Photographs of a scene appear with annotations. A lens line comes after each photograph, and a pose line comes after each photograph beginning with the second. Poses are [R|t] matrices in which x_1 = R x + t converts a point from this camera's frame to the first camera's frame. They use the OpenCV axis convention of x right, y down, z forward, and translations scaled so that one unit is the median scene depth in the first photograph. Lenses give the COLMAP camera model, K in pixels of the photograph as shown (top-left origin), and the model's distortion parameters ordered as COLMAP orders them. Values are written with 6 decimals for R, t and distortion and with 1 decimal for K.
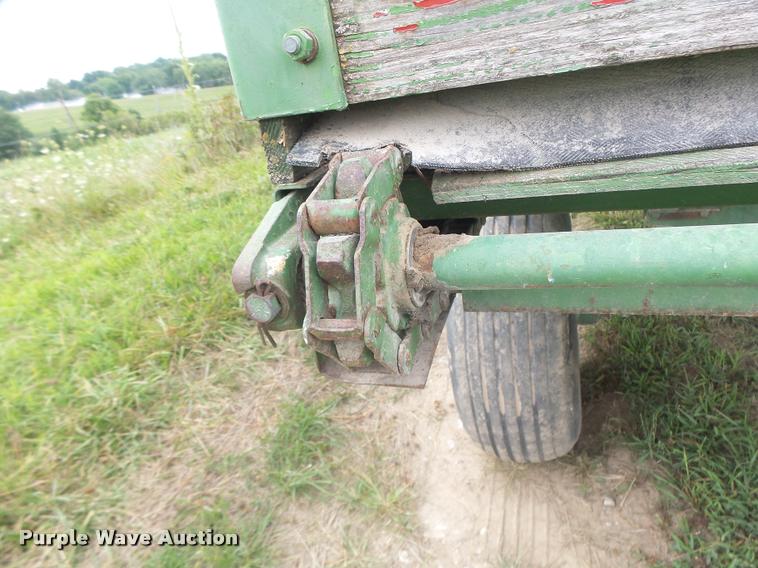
lens RADIAL K [[529.6, 0, 384.2], [0, 529.6, 285.0], [0, 0, 1]] dist [0.005072, -0.011246]
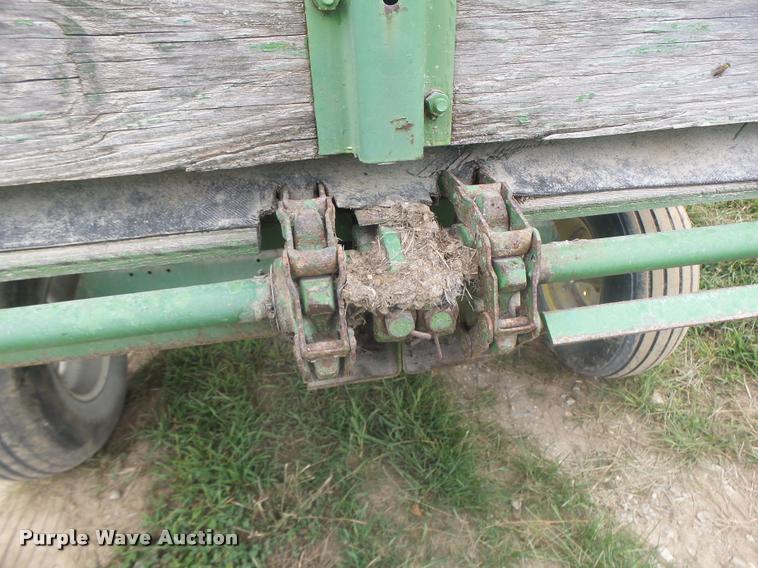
lens RADIAL K [[529.6, 0, 380.4], [0, 529.6, 284.8], [0, 0, 1]] dist [0.005072, -0.011246]
pose [[0.888866, -0.115191, 0.443451, 0.472812], [0.098261, 0.993286, 0.061060, -0.040191], [-0.447507, -0.010700, 0.894216, -0.229463]]
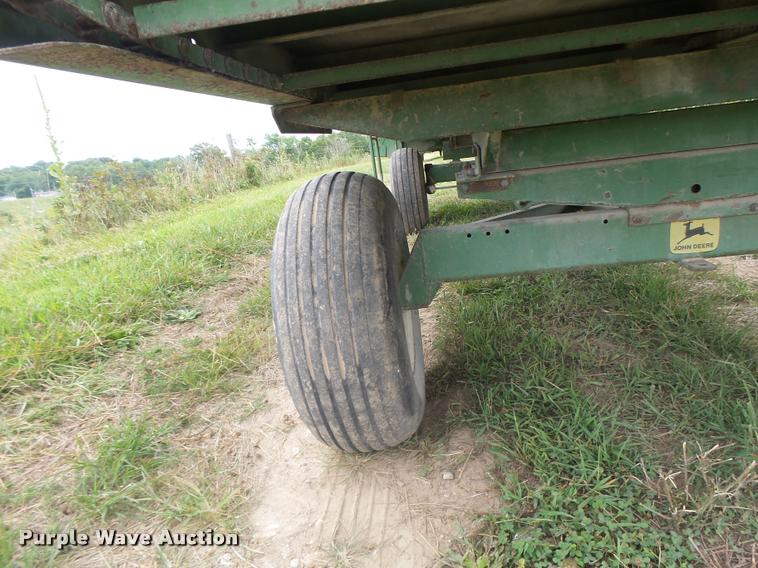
lens RADIAL K [[529.6, 0, 381.9], [0, 529.6, 285.3], [0, 0, 1]] dist [0.005072, -0.011246]
pose [[0.981935, -0.022123, 0.187920, 0.131250], [0.055803, 0.982828, -0.175884, 0.229841], [-0.180802, 0.183194, 0.966308, 0.025244]]
